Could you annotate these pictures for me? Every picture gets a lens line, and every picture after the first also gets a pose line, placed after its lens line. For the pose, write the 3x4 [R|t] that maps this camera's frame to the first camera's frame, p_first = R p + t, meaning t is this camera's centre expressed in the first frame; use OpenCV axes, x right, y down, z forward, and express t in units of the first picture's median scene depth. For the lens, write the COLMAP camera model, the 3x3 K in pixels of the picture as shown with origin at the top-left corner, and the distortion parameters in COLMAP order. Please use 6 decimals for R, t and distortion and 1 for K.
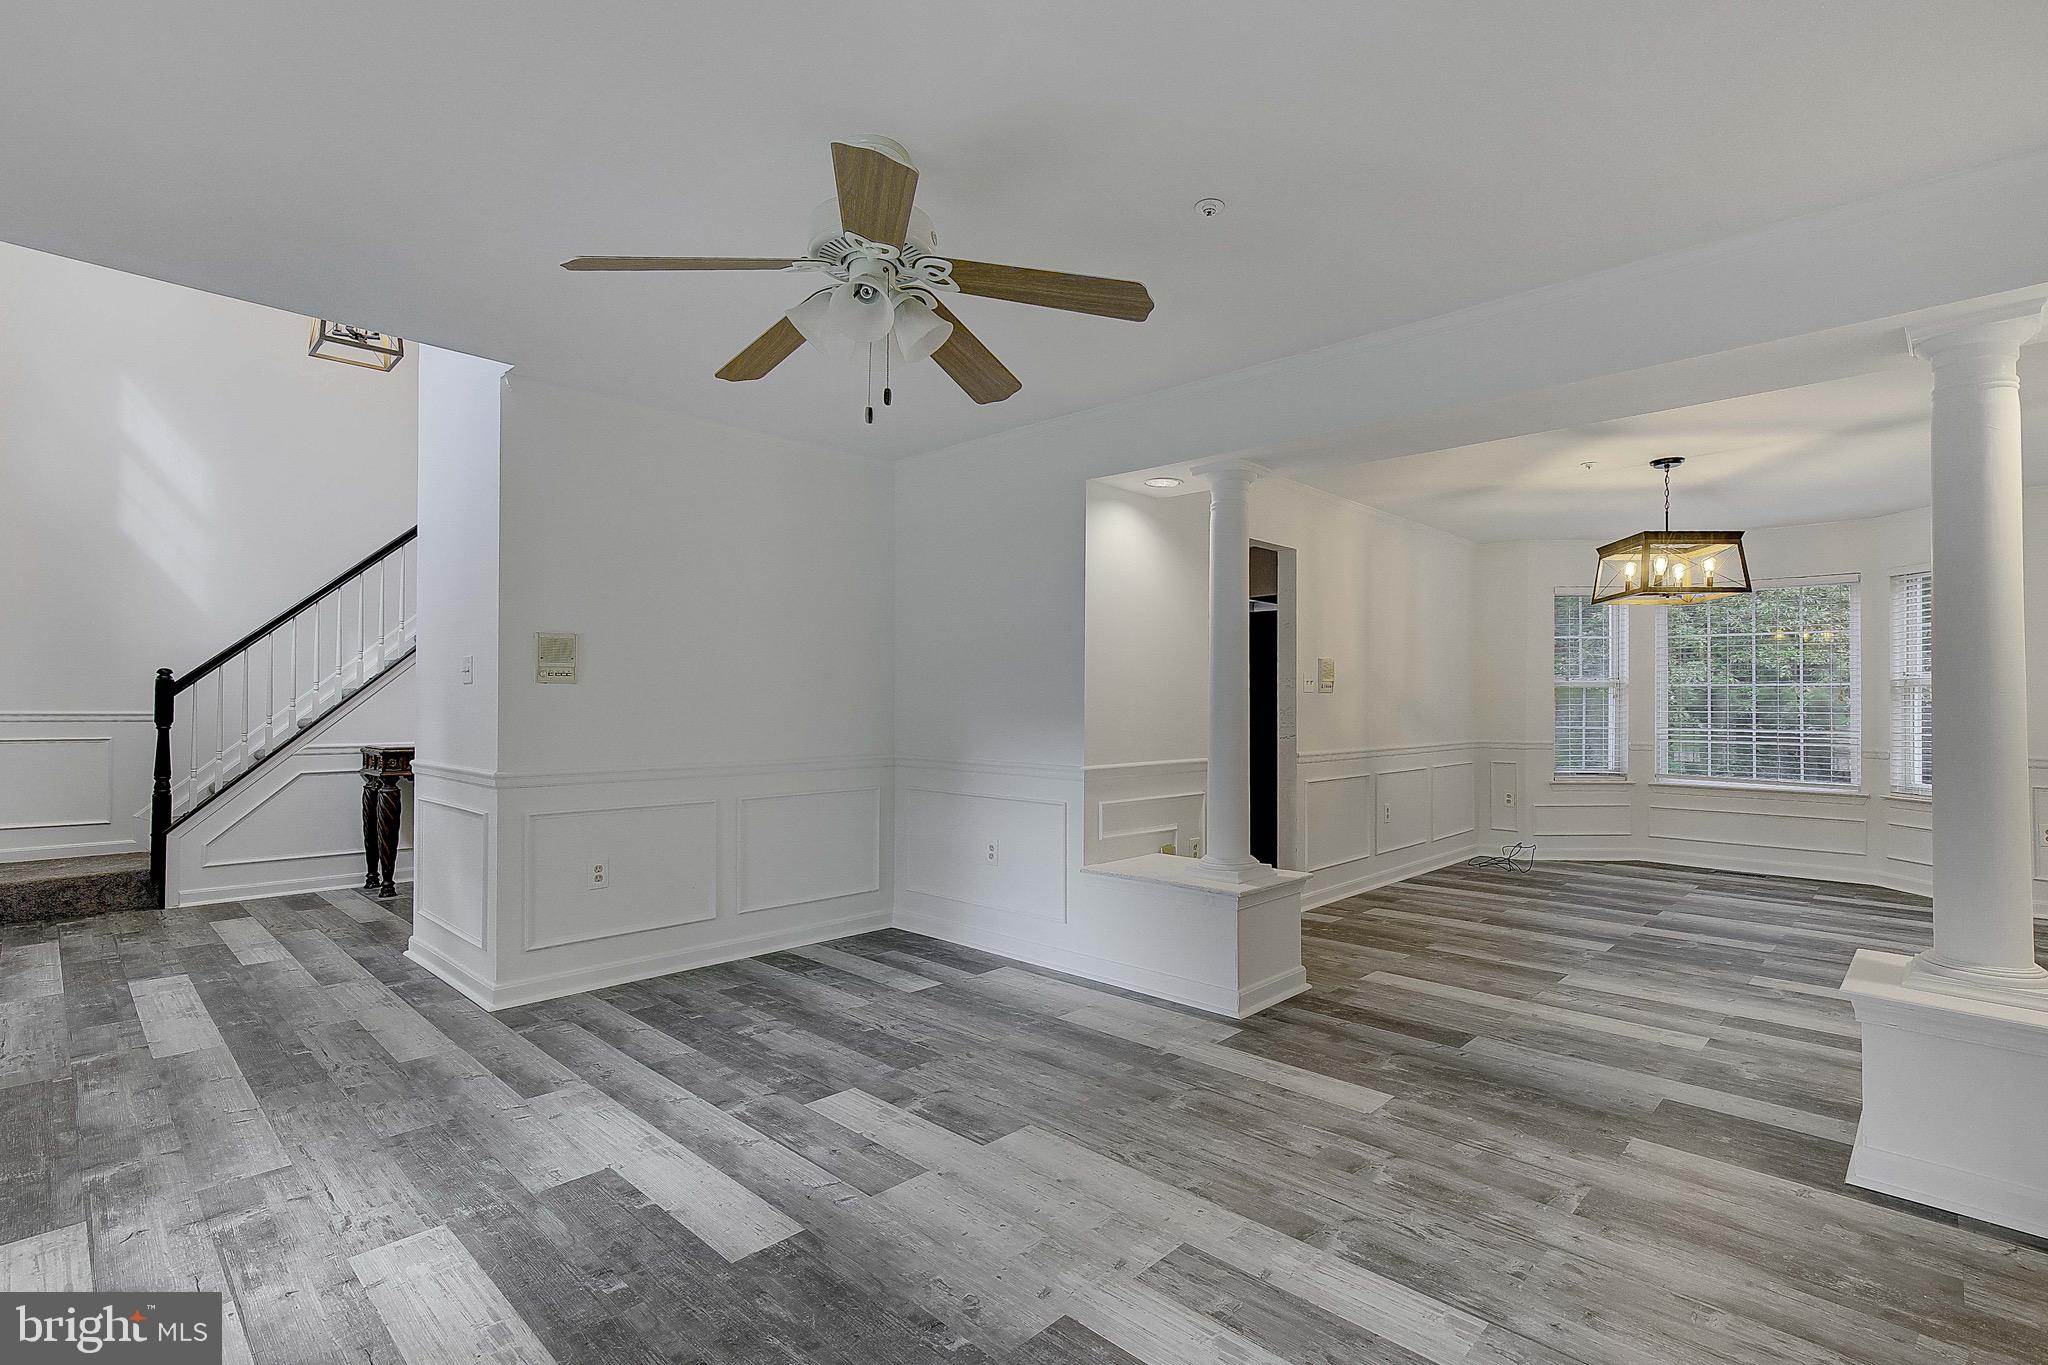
lens RADIAL K [[961.7, 0, 1048.3], [0, 961.7, 684.6], [0, 0, 1]] dist [-0.005904, 0.004415]
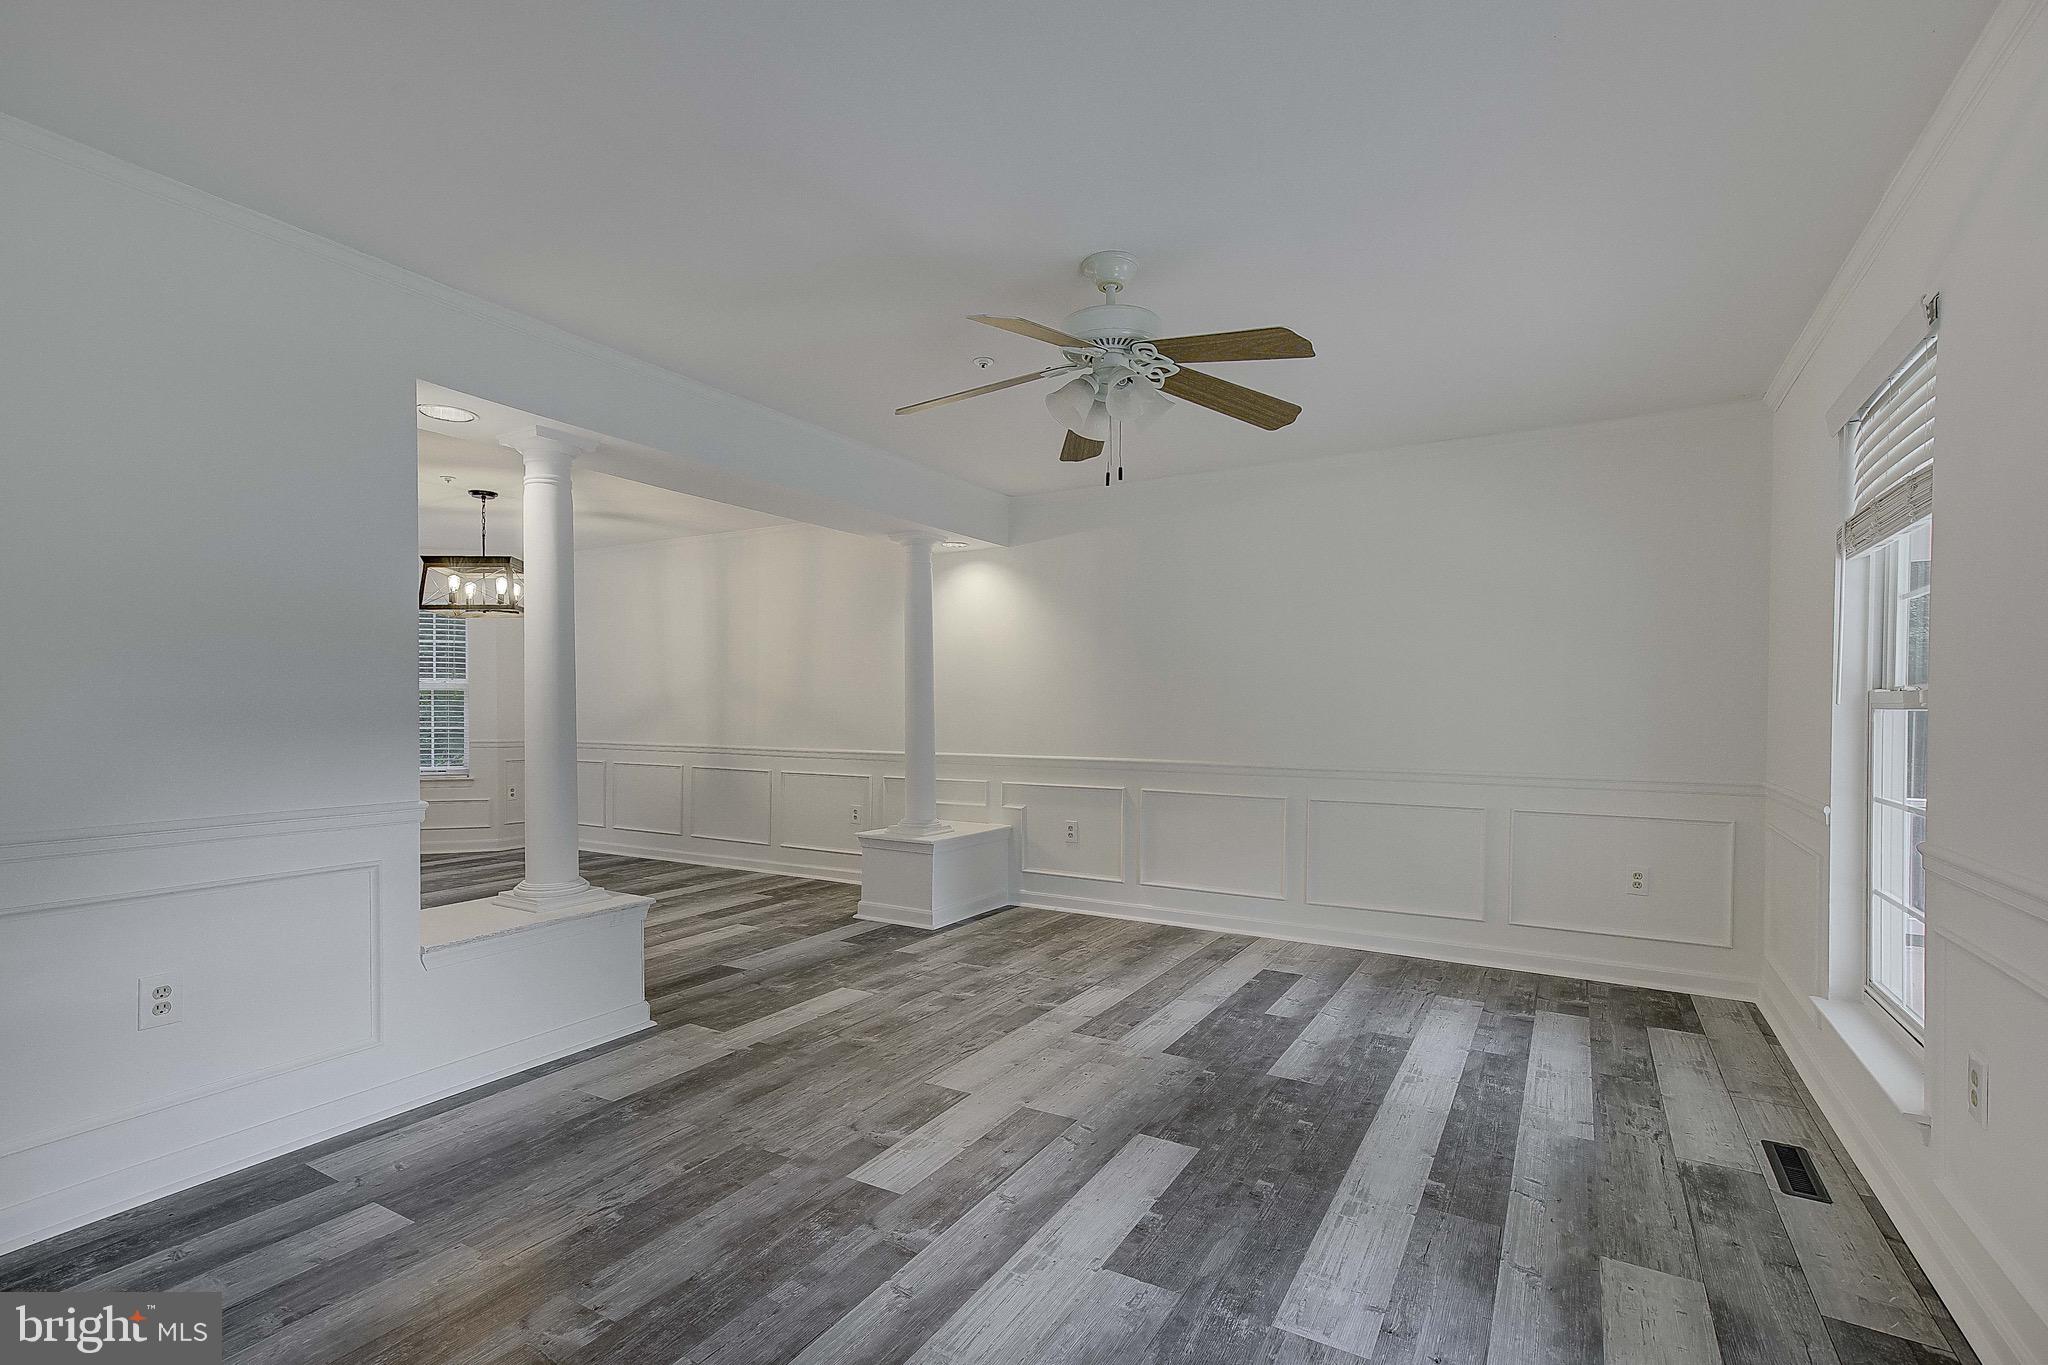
lens RADIAL K [[961.7, 0, 1029.8], [0, 961.7, 685.2], [0, 0, 1]] dist [-0.005904, 0.004415]
pose [[-0.231990, 0.015177, 0.972600, -0.888843], [-0.017265, 0.999657, -0.019717, 0.010883], [-0.972565, -0.021366, -0.231648, 0.891296]]
